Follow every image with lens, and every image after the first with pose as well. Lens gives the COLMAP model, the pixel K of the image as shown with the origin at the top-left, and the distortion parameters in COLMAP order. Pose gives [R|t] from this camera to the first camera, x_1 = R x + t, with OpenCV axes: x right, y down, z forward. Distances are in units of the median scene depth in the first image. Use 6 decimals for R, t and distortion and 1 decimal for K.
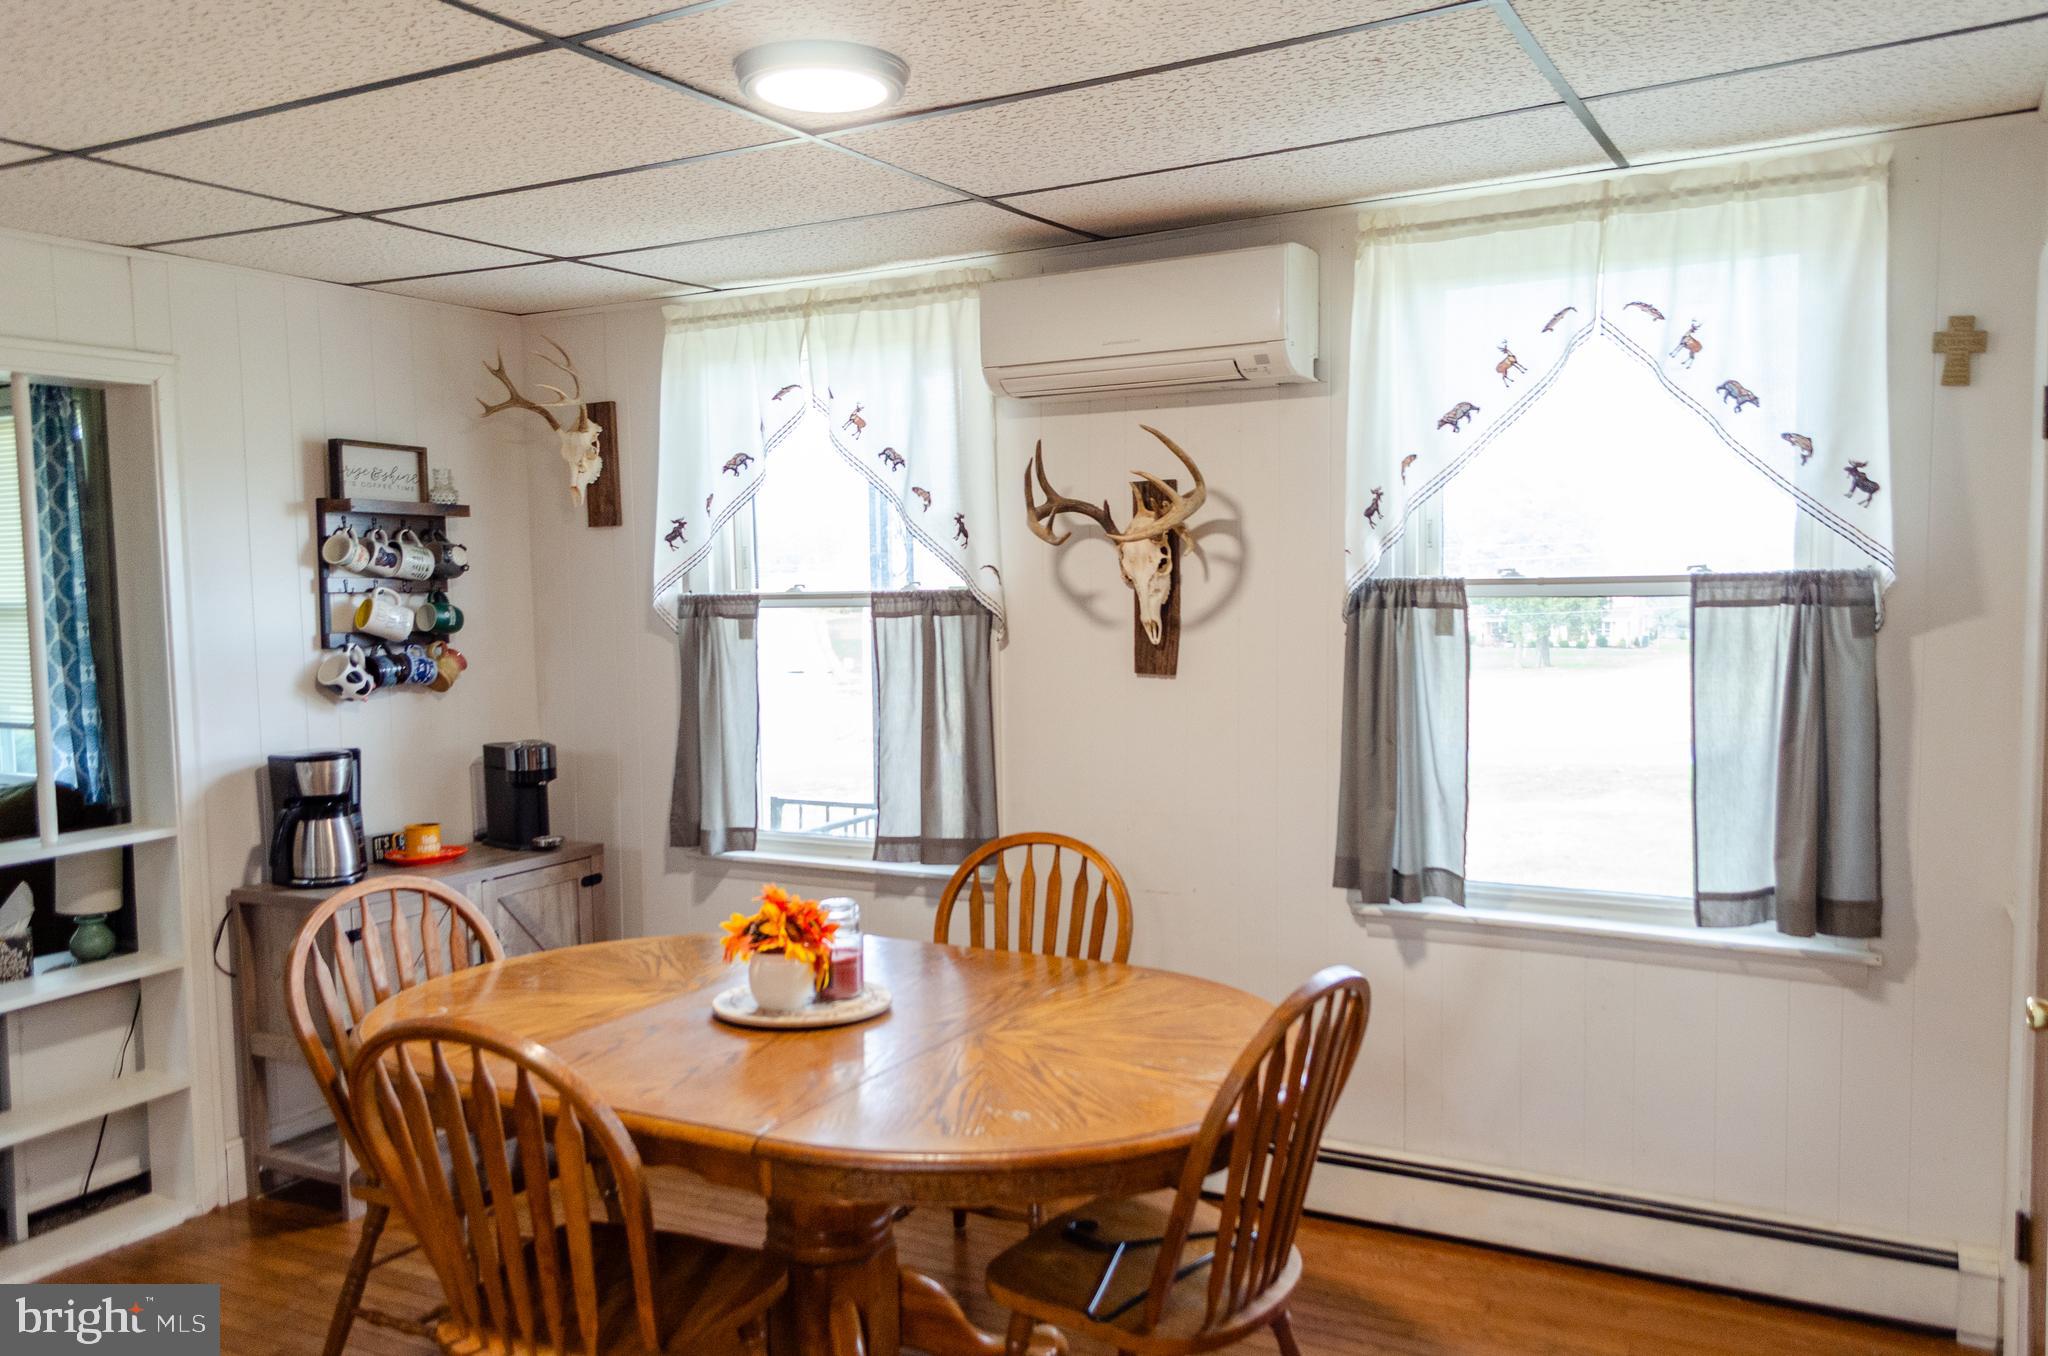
lens RADIAL K [[1597.2, 0, 1028.8], [0, 1597.2, 695.3], [0, 0, 1]] dist [0.077214, -0.088905]
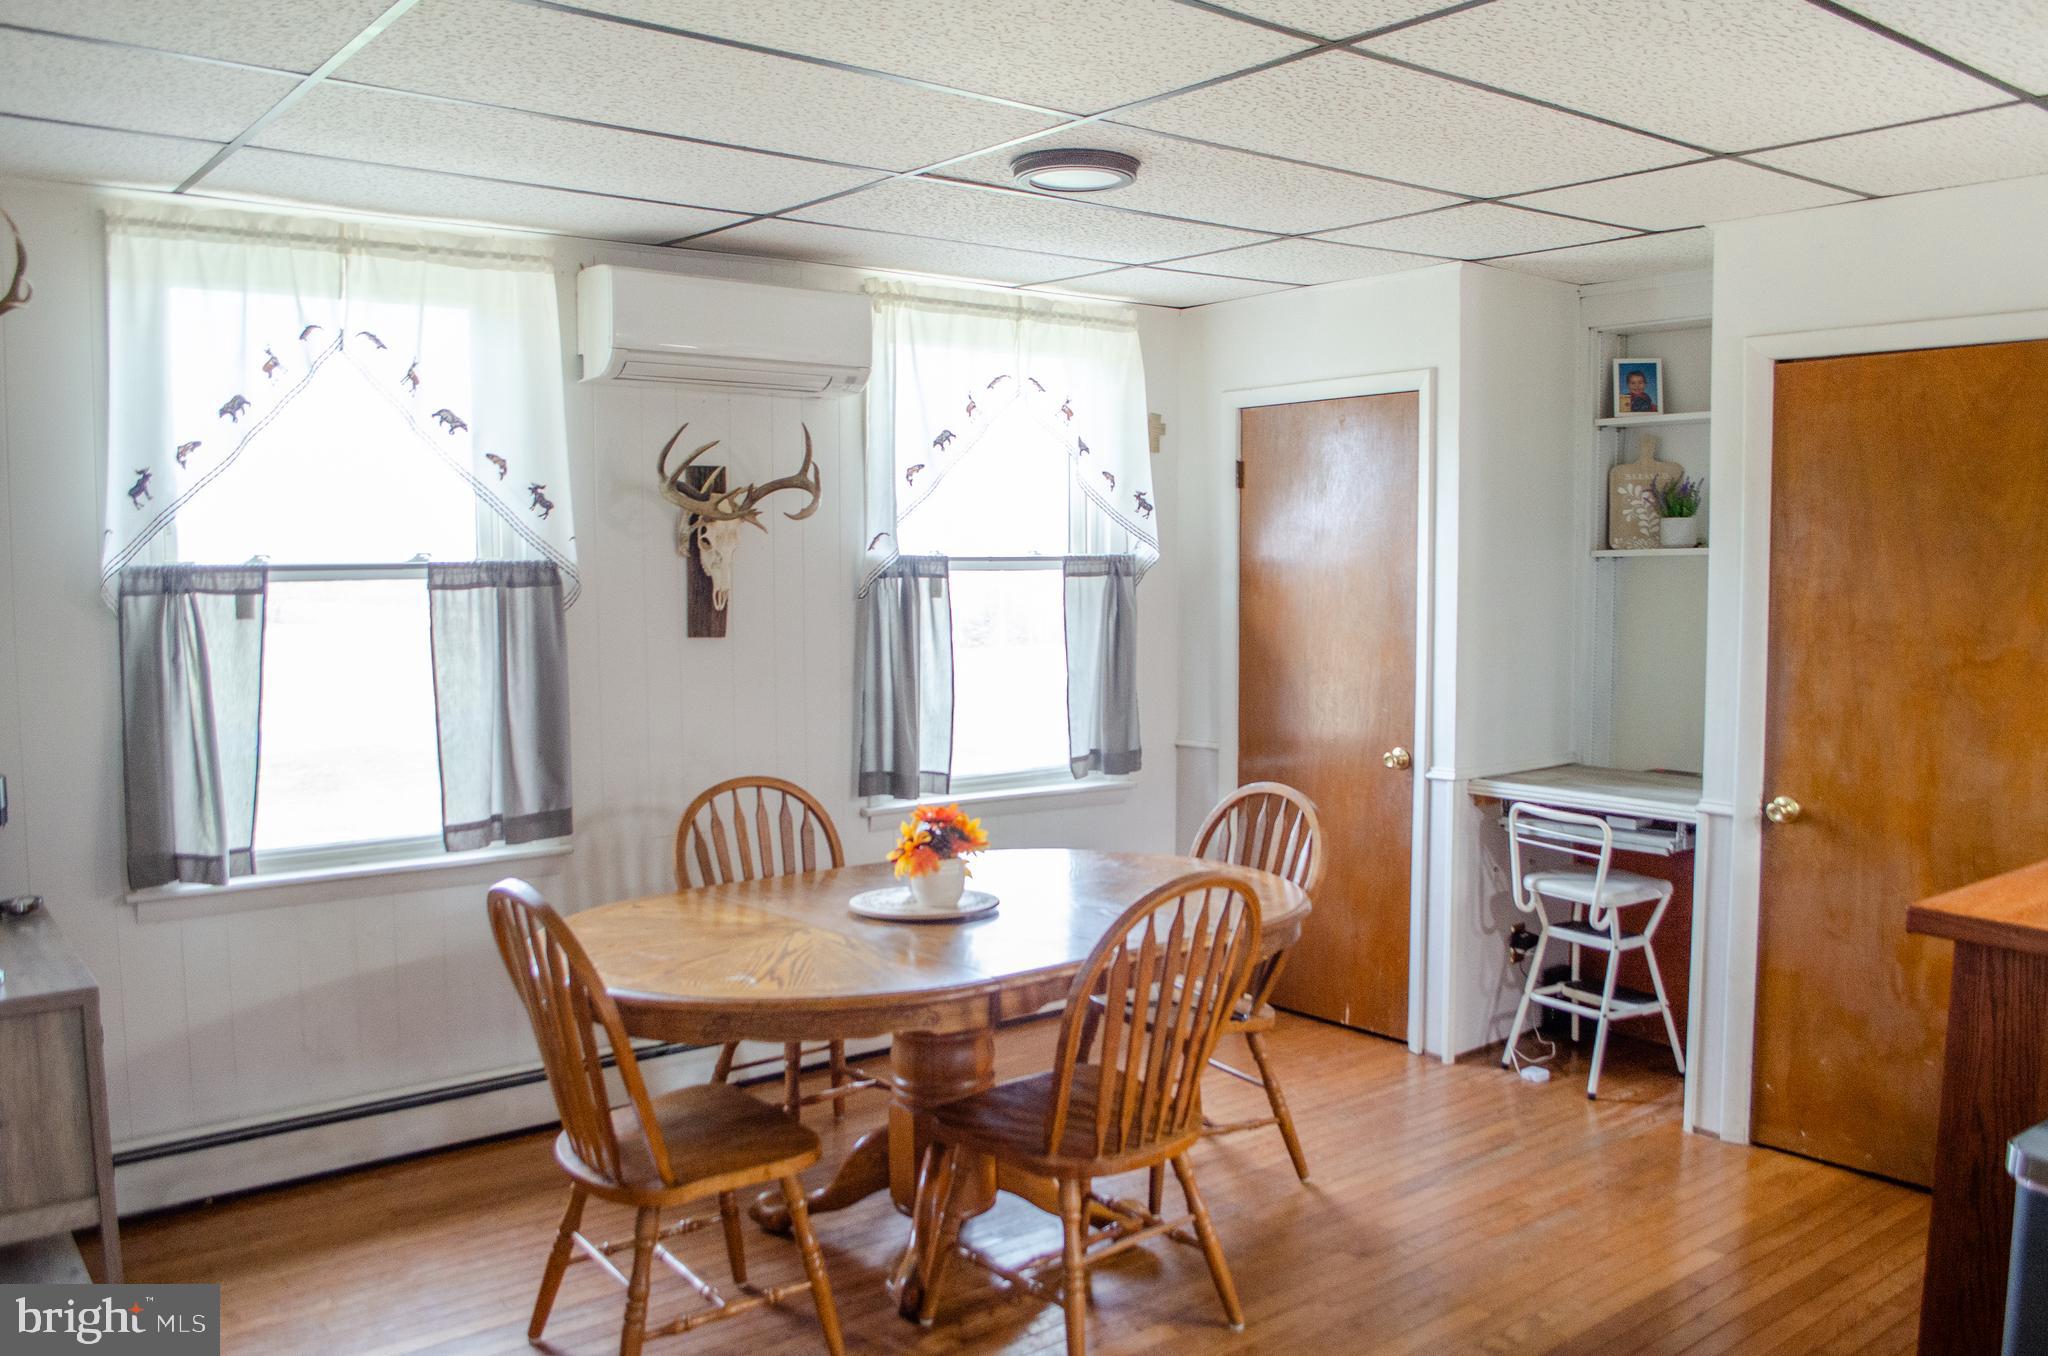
lens RADIAL K [[1369.5, 0, 1023.6], [0, 1369.5, 638.5], [0, 0, 1]] dist [-0.055972, -0.000934]
pose [[0.465753, -0.036928, 0.884144, -0.645802], [0.058399, 0.998233, 0.010929, -0.009491], [-0.882986, 0.046543, 0.467086, 0.340868]]
